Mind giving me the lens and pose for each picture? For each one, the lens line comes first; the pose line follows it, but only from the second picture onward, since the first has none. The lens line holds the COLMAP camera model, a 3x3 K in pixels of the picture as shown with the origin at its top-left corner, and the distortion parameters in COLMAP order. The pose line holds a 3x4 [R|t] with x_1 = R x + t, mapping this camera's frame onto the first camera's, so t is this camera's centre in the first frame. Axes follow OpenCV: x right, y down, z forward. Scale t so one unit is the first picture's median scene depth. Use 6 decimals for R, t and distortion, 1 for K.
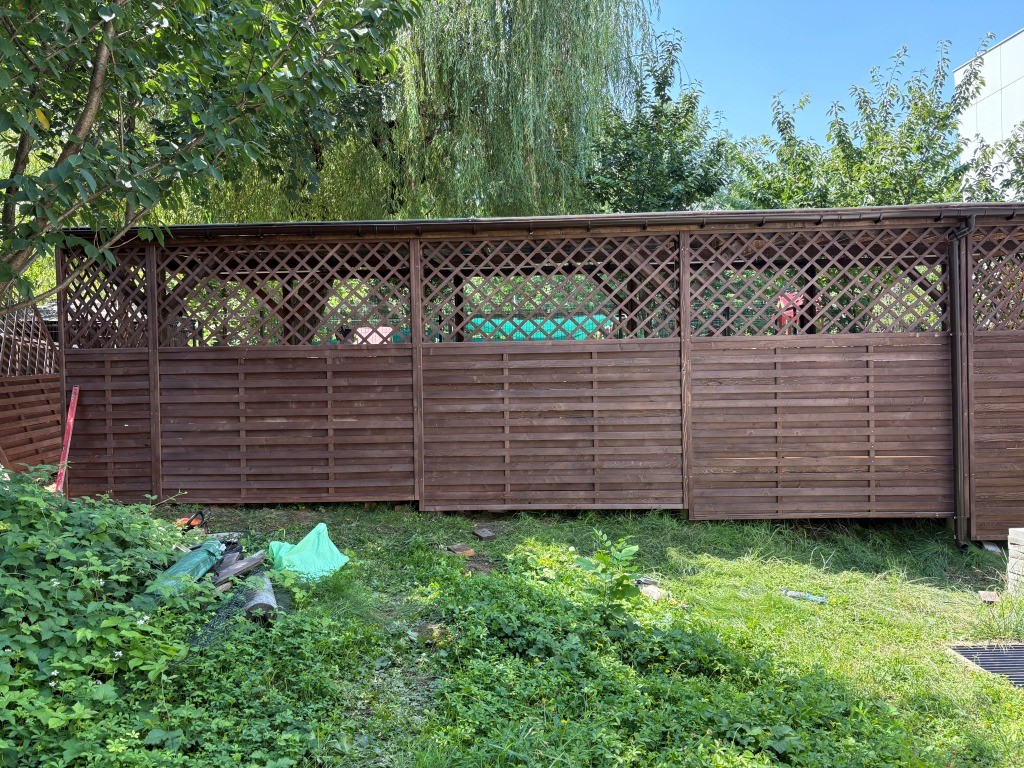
lens RADIAL K [[779.3, 0, 512.3], [0, 779.3, 381.6], [0, 0, 1]] dist [0.044536, -0.043404]
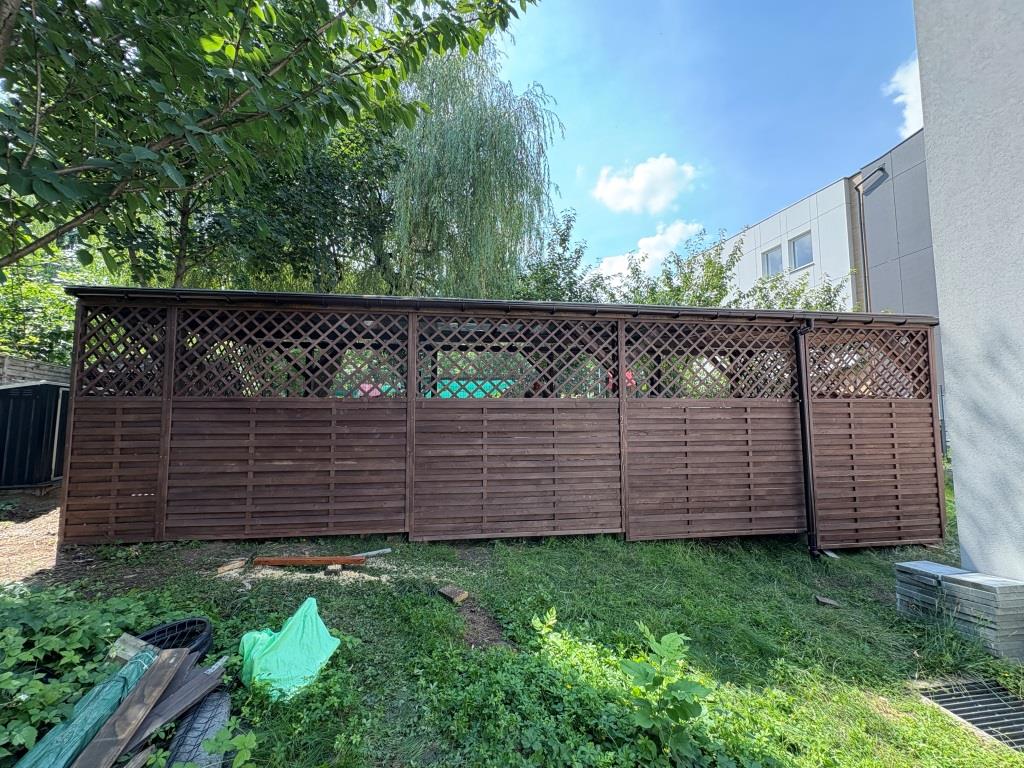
lens RADIAL K [[406.2, 0, 512.8], [0, 406.2, 382.5], [0, 0, 1]] dist [-0.001262, 0.001284]
pose [[0.985362, 0.028741, 0.168034, -0.075109], [-0.014664, 0.996322, -0.084426, -0.022585], [-0.169842, 0.080726, 0.982159, 0.357535]]
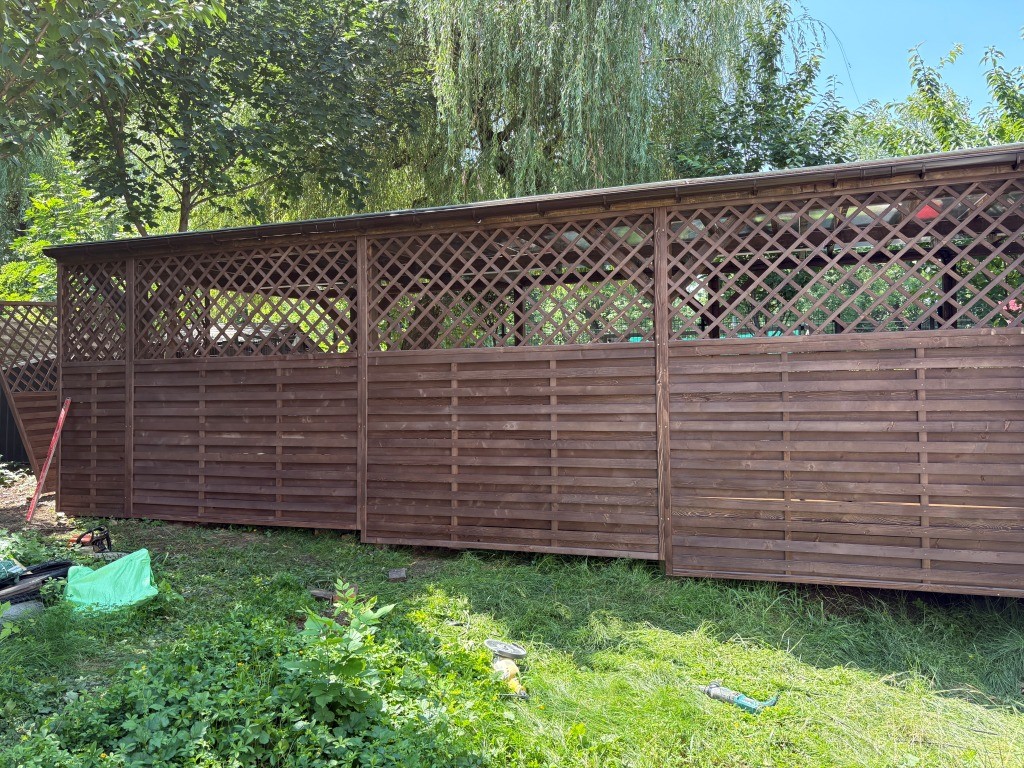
lens RADIAL K [[779.3, 0, 518.9], [0, 779.3, 376.6], [0, 0, 1]] dist [0.044536, -0.043404]
pose [[0.952579, -0.001820, -0.304284, 0.322049], [-0.011311, 0.999079, -0.041386, 0.013714], [0.304080, 0.042865, 0.951682, 0.205740]]
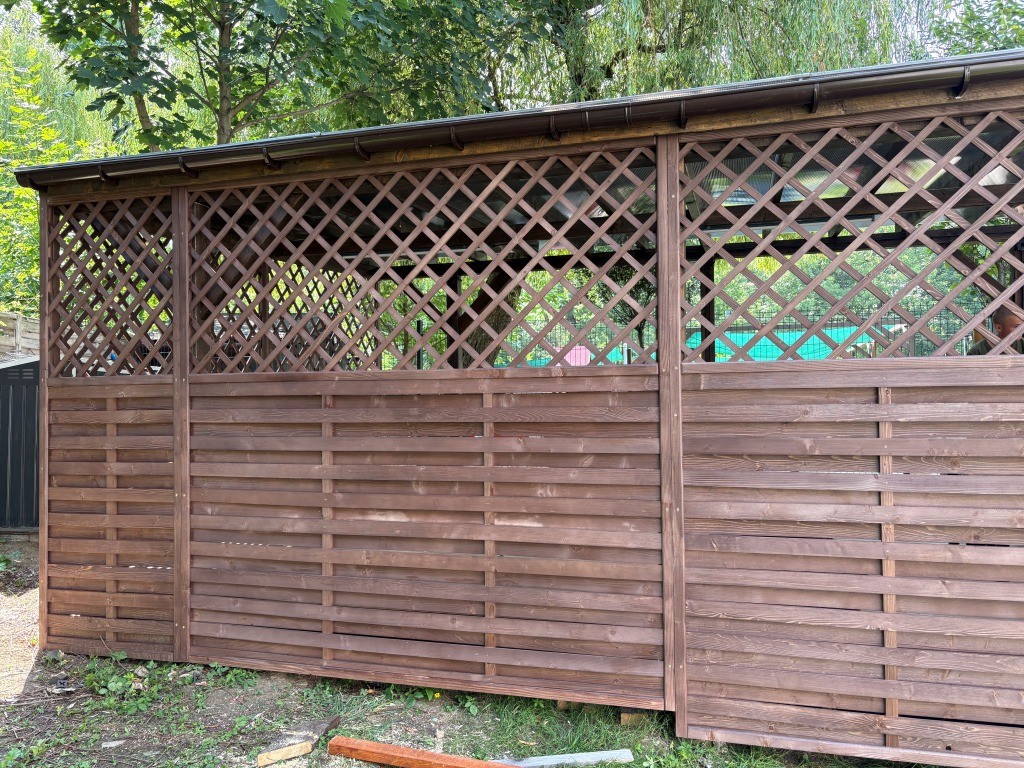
lens RADIAL K [[779.3, 0, 511.8], [0, 779.3, 388.2], [0, 0, 1]] dist [0.044536, -0.043404]
pose [[0.969076, 0.003525, -0.246737, -0.100475], [-0.010117, 0.999625, -0.025456, -0.022671], [0.246555, 0.027166, 0.968748, 0.535714]]
